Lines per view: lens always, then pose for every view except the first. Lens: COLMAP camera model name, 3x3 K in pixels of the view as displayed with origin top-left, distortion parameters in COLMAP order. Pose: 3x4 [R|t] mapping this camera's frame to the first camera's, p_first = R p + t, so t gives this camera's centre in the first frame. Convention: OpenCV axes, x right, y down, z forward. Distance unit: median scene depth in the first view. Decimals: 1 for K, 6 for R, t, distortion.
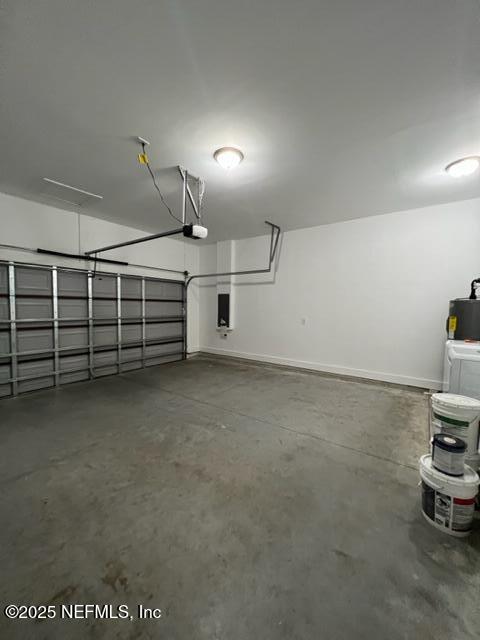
lens RADIAL K [[254.3, 0, 240.0], [0, 254.3, 320.0], [0, 0, 1]] dist [-0.001176, -0.000073]
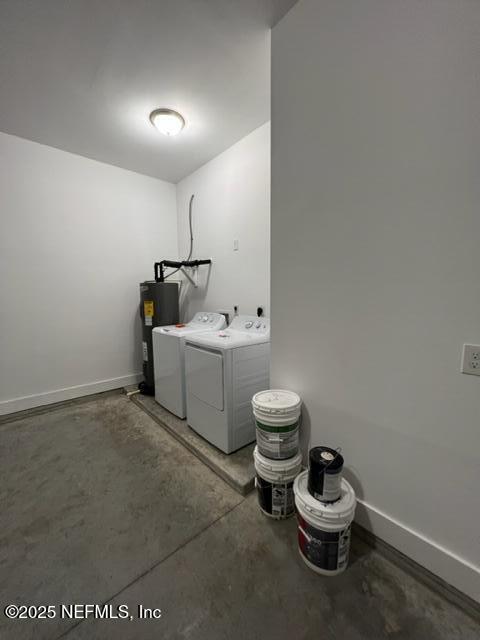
lens RADIAL K [[254.3, 0, 240.0], [0, 254.3, 320.0], [0, 0, 1]] dist [-0.001176, -0.000073]
pose [[0.208168, -0.105694, 0.972366, 0.023863], [0.058788, 0.993699, 0.095427, -0.013978], [-0.976325, 0.037298, 0.213069, 0.503683]]
